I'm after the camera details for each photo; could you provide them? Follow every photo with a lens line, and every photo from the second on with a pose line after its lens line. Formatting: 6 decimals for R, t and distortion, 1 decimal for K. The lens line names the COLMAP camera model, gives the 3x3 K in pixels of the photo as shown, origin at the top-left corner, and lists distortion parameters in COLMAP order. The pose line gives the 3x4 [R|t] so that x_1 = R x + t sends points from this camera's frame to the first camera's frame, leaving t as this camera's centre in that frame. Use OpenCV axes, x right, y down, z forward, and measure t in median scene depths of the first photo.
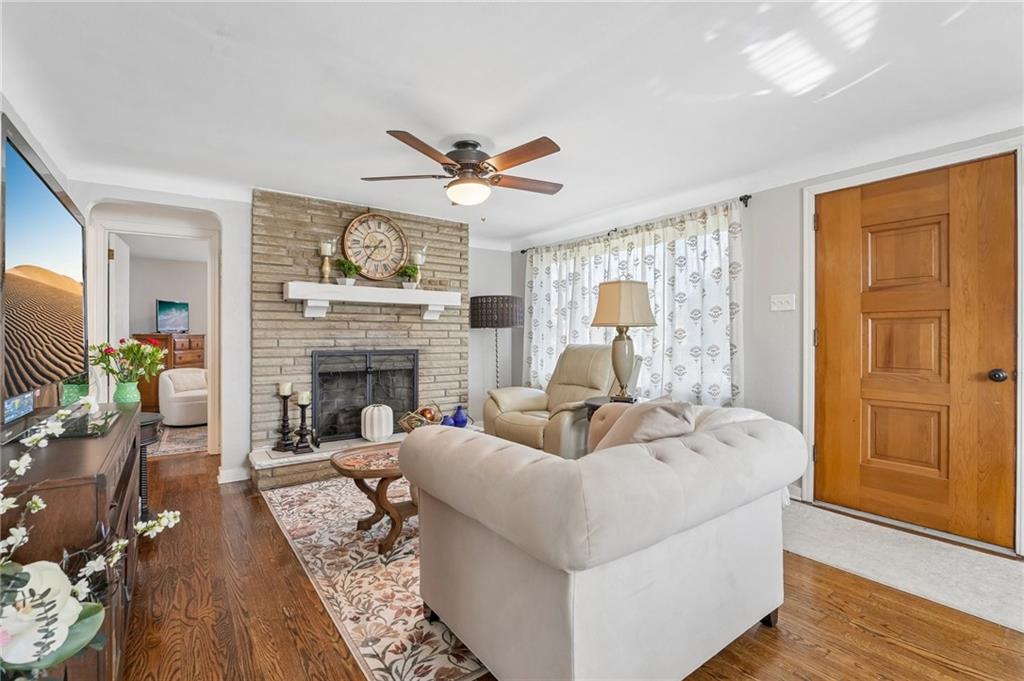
lens RADIAL K [[468.8, 0, 510.3], [0, 468.8, 338.5], [0, 0, 1]] dist [-0.014794, 0.000444]
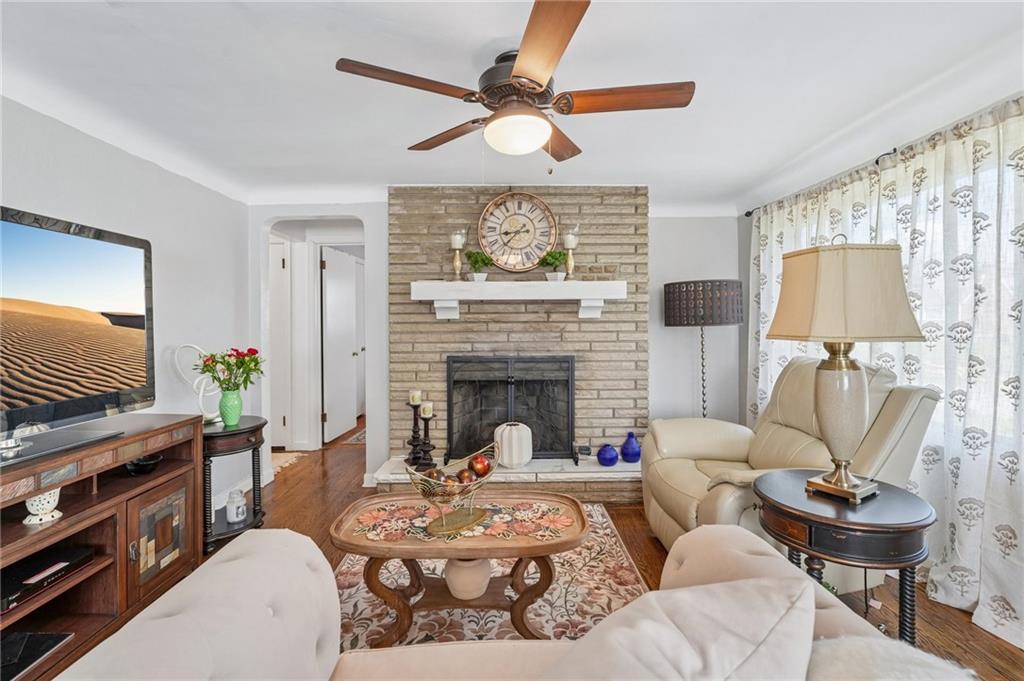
lens RADIAL K [[468.8, 0, 511.8], [0, 468.8, 326.9], [0, 0, 1]] dist [-0.014794, 0.000444]
pose [[0.812550, 0.002745, -0.582885, 0.192945], [0.002526, 0.999963, 0.008230, -0.035118], [0.582886, -0.008160, 0.812513, 0.321359]]
